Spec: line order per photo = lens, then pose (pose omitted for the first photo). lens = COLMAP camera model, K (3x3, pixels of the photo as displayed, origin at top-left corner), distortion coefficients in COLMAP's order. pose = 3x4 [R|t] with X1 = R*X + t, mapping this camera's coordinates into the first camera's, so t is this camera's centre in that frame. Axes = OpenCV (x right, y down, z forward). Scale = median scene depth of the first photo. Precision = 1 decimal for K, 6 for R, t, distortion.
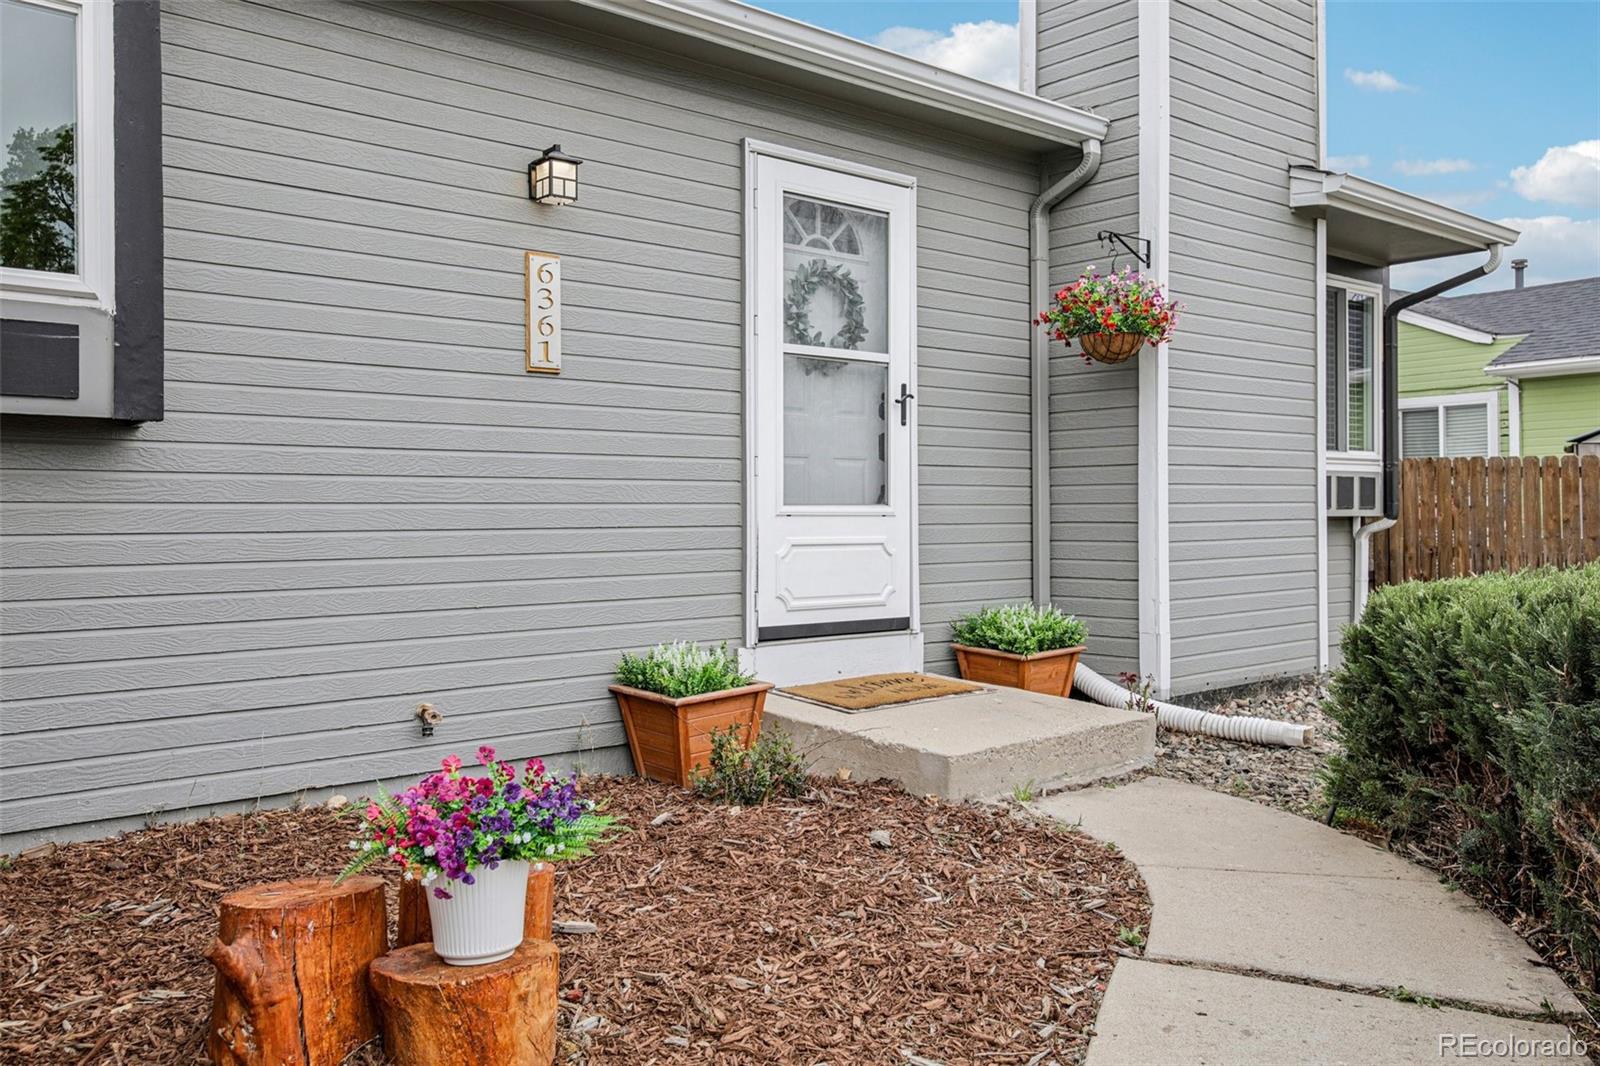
lens RADIAL K [[1345.1, 0, 802.2], [0, 1345.1, 484.4], [0, 0, 1]] dist [0.054760, 0.001939]
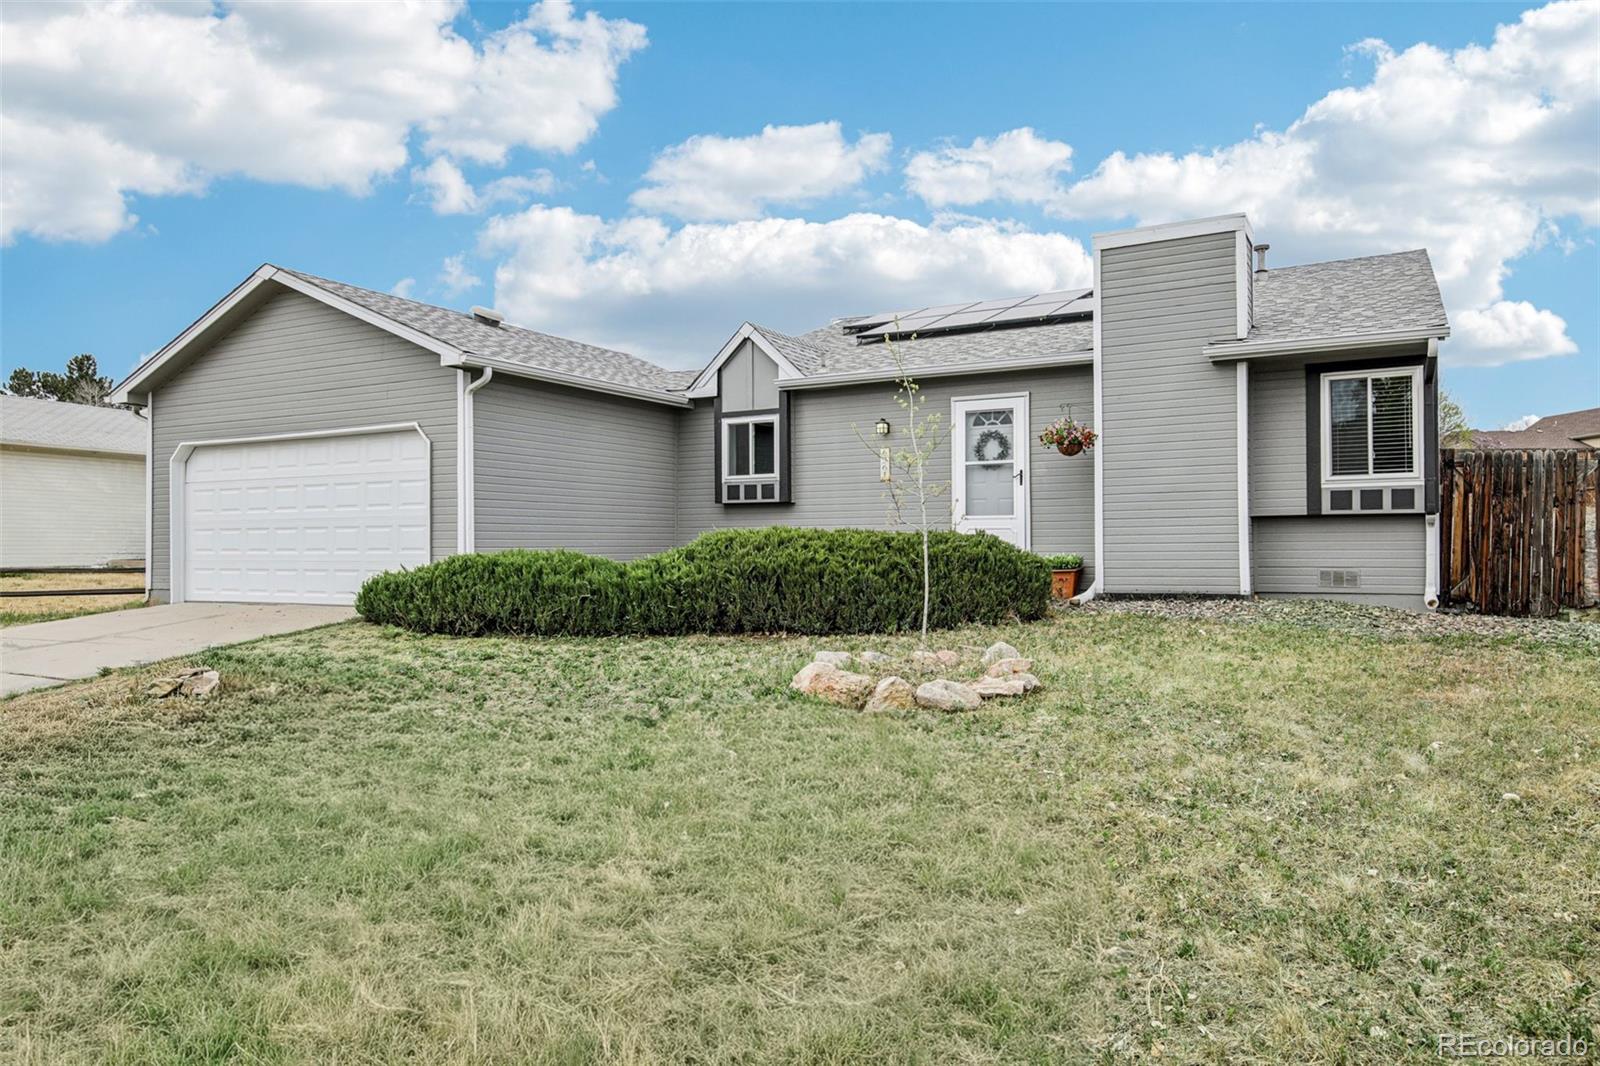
lens RADIAL K [[1099.3, 0, 800.0], [0, 1099.3, 533.0], [0, 0, 1]] dist [0.000346, -0.000943]
pose [[0.332697, -0.006597, -0.943011, 2.040239], [0.027022, 0.999632, 0.002540, 0.034815], [0.942647, -0.026327, 0.332753, -0.158502]]
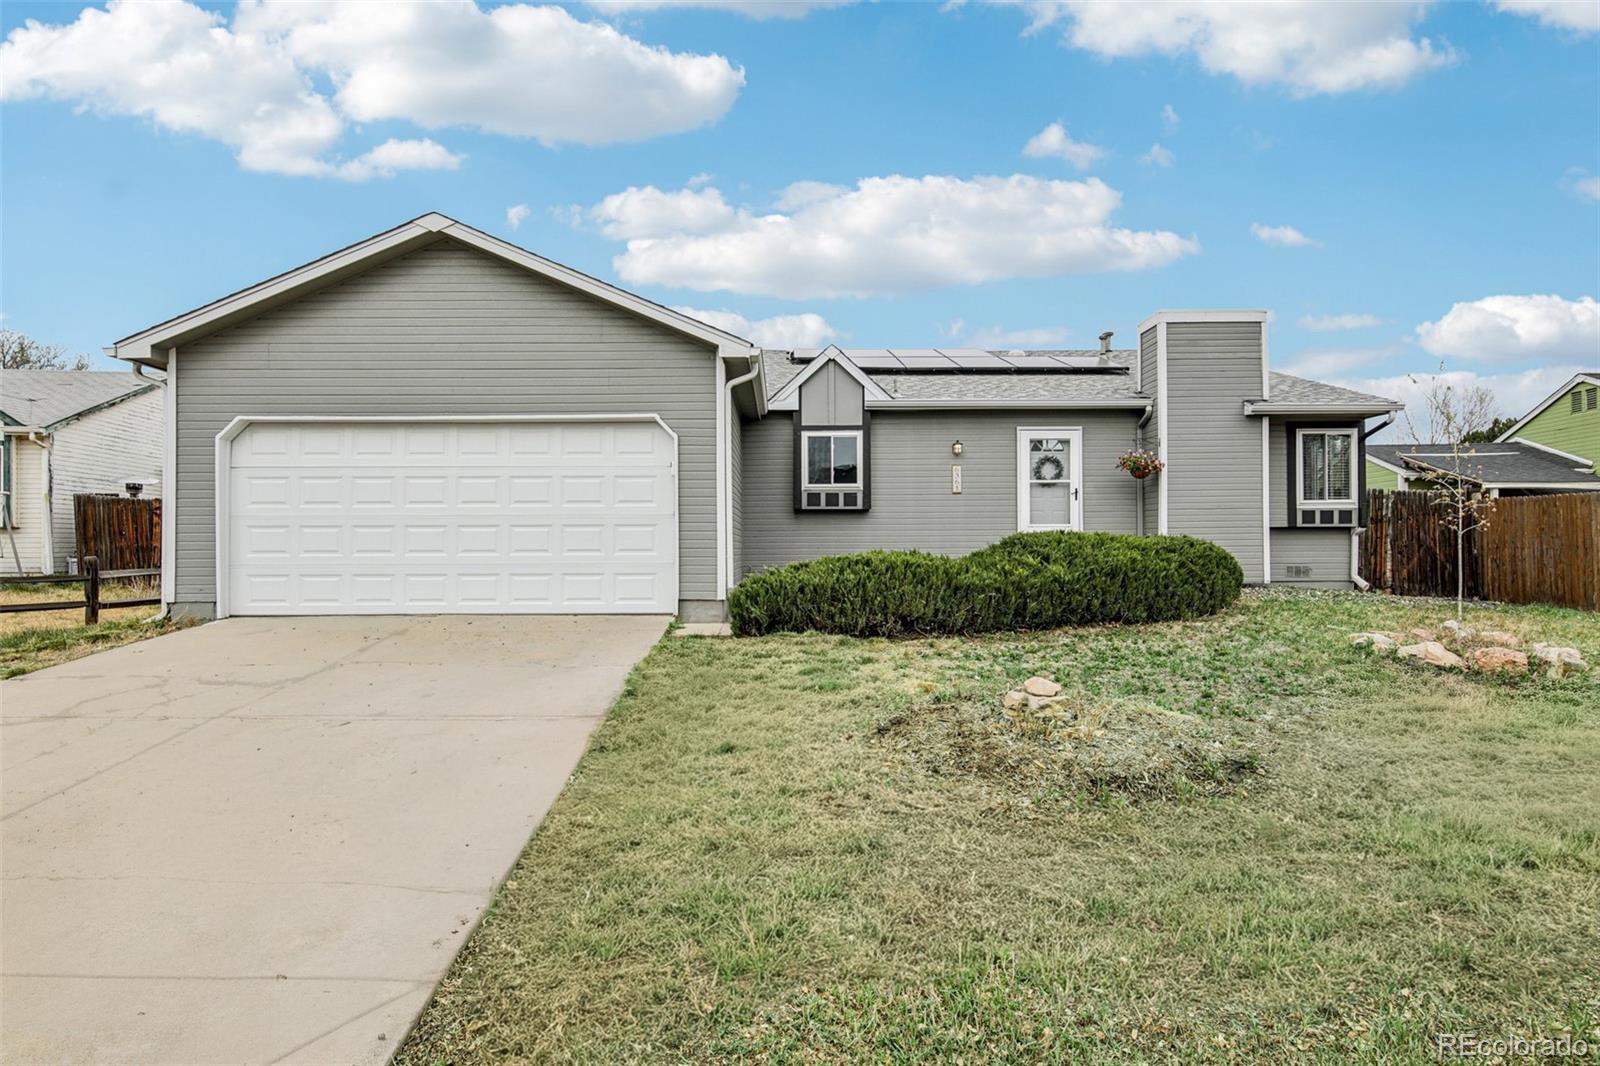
lens RADIAL K [[894.5, 0, 800.0], [0, 894.5, 533.0], [0, 0, 1]] dist [-0.004124, -0.000952]
pose [[0.755199, -0.009491, -0.655427, 1.044906], [0.016175, 0.999861, 0.004159, 0.017989], [0.655296, -0.013743, 0.755247, -1.185543]]
